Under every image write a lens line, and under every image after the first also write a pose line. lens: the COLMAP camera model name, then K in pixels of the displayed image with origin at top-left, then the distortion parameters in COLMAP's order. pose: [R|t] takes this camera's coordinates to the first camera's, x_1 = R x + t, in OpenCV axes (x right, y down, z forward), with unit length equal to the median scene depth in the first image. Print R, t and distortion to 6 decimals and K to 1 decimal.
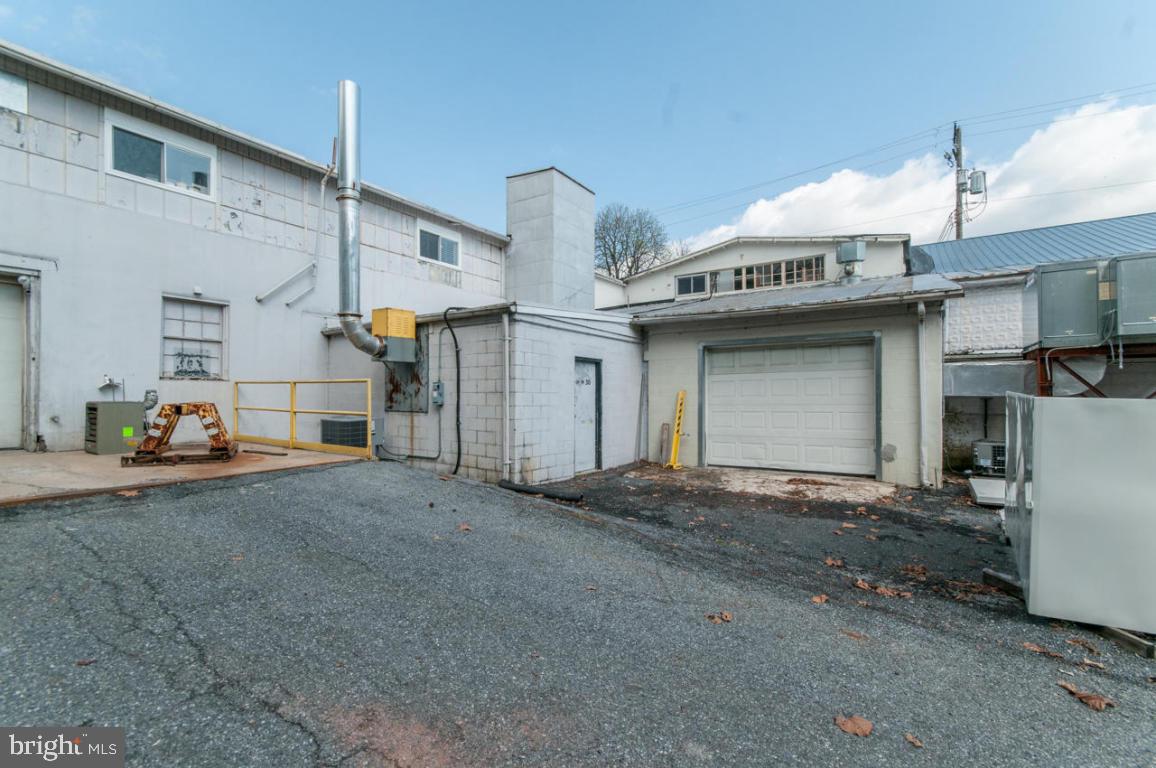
lens RADIAL K [[505.9, 0, 581.6], [0, 505.9, 388.0], [0, 0, 1]] dist [-0.001451, -0.000162]
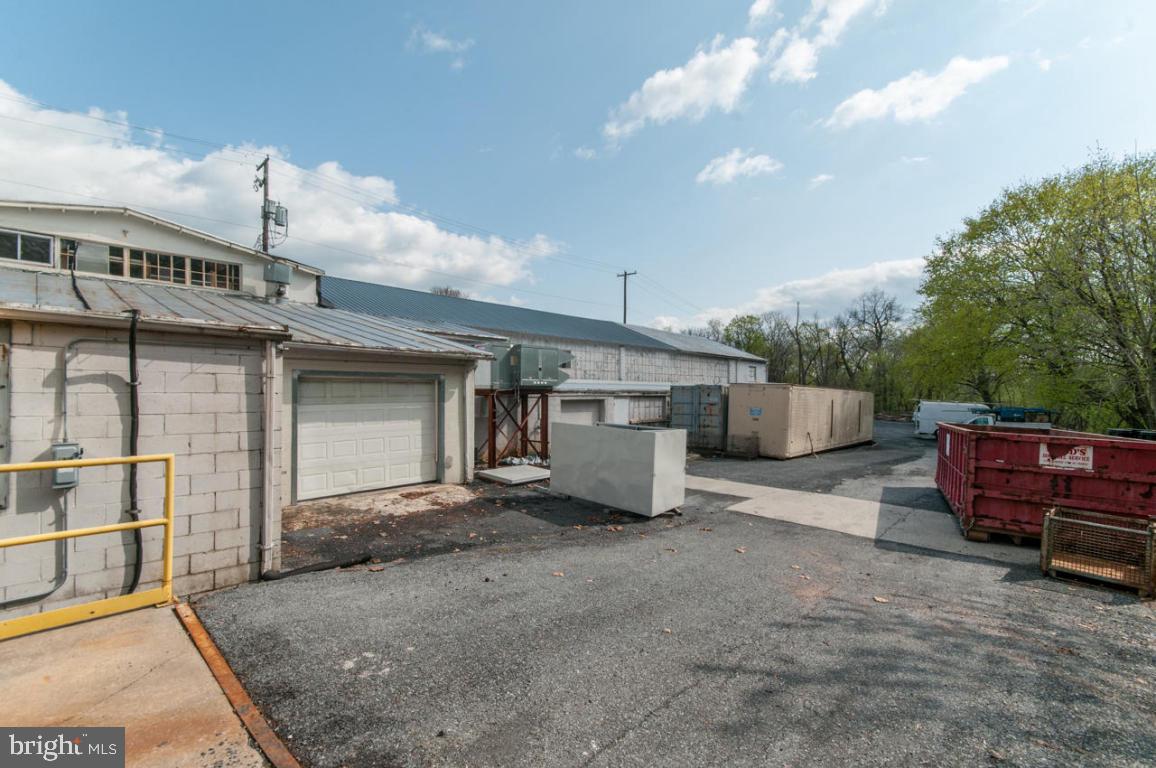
lens RADIAL K [[505.9, 0, 583.1], [0, 505.9, 388.3], [0, 0, 1]] dist [-0.001451, -0.000162]
pose [[0.160263, 0.008250, 0.987040, -0.392537], [-0.022165, 0.999743, -0.004758, -0.042859], [-0.986825, -0.021116, 0.160405, 0.218424]]
